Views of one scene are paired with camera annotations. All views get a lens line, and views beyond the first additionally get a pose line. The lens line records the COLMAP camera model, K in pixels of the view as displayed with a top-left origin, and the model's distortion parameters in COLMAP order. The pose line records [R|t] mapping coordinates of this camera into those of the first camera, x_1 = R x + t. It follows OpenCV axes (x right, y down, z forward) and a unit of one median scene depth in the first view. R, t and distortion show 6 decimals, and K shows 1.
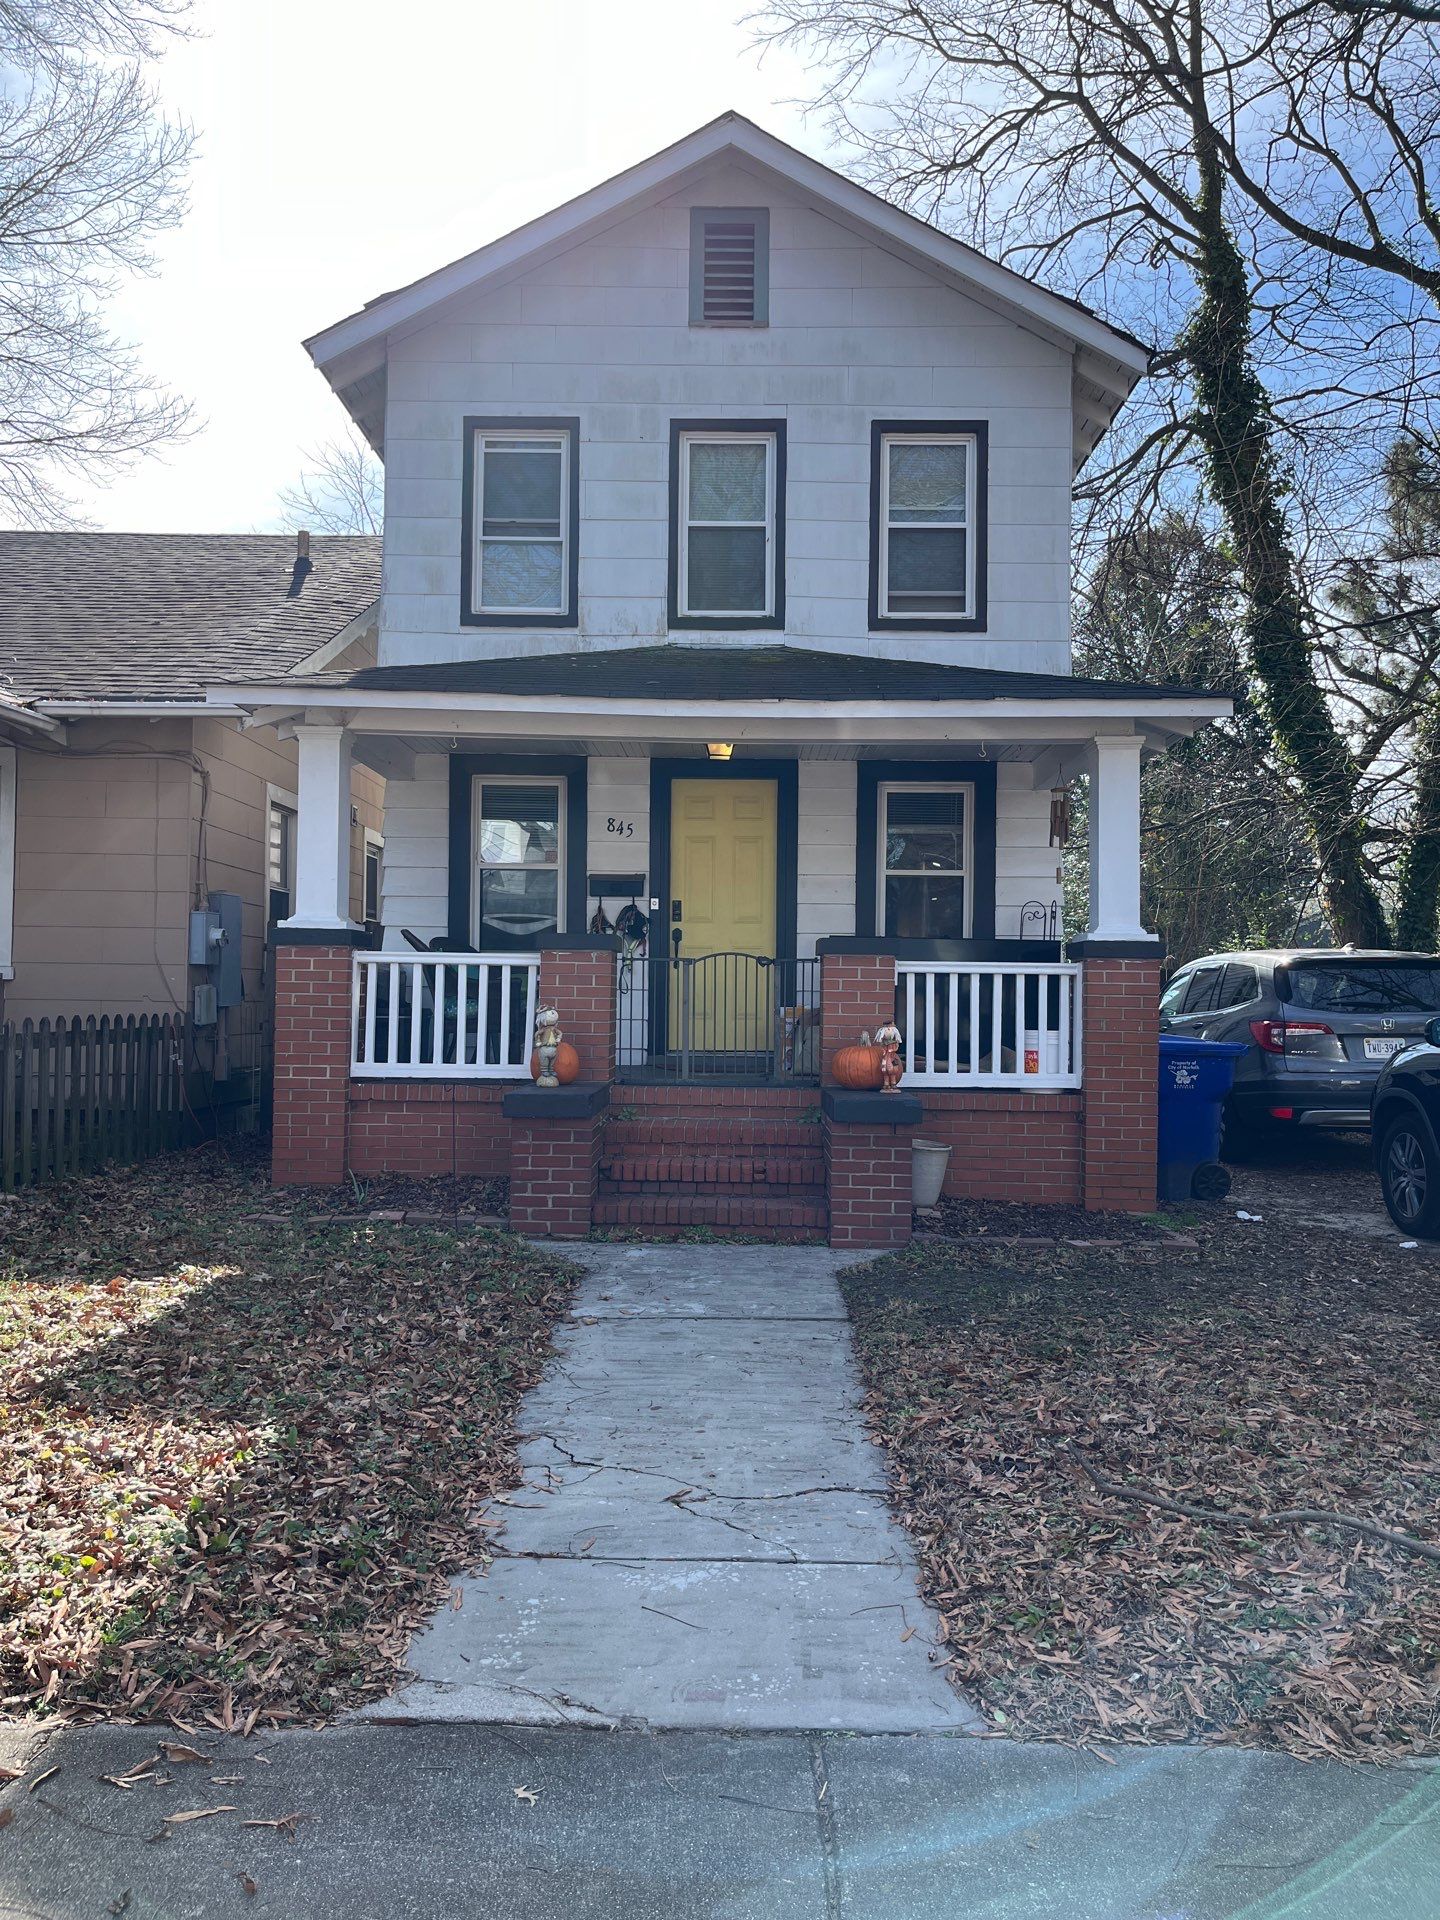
lens RADIAL K [[1426.6, 0, 720.0], [0, 1426.6, 960.0], [0, 0, 1]] dist [0.024680, -0.001305]
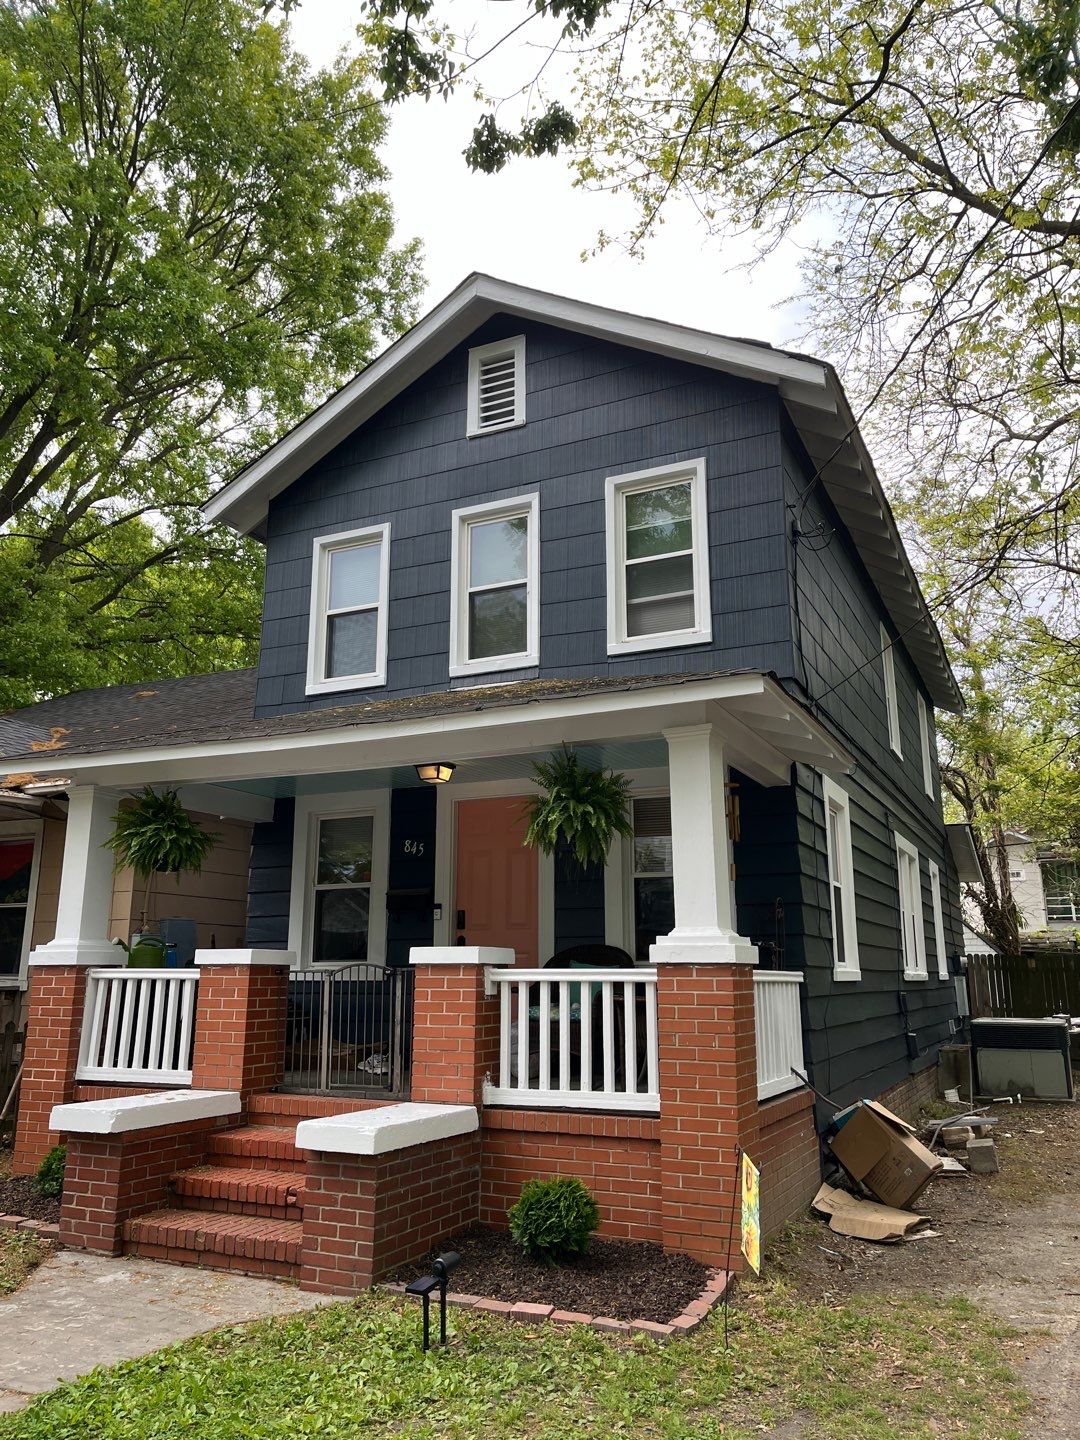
lens RADIAL K [[1069.9, 0, 540.0], [0, 1069.9, 720.0], [0, 0, 1]] dist [0.024680, -0.001305]
pose [[0.911689, -0.100700, -0.398350, 0.393842], [0.003804, 0.971529, -0.236889, 0.008276], [0.410864, 0.214454, 0.886115, 0.282174]]
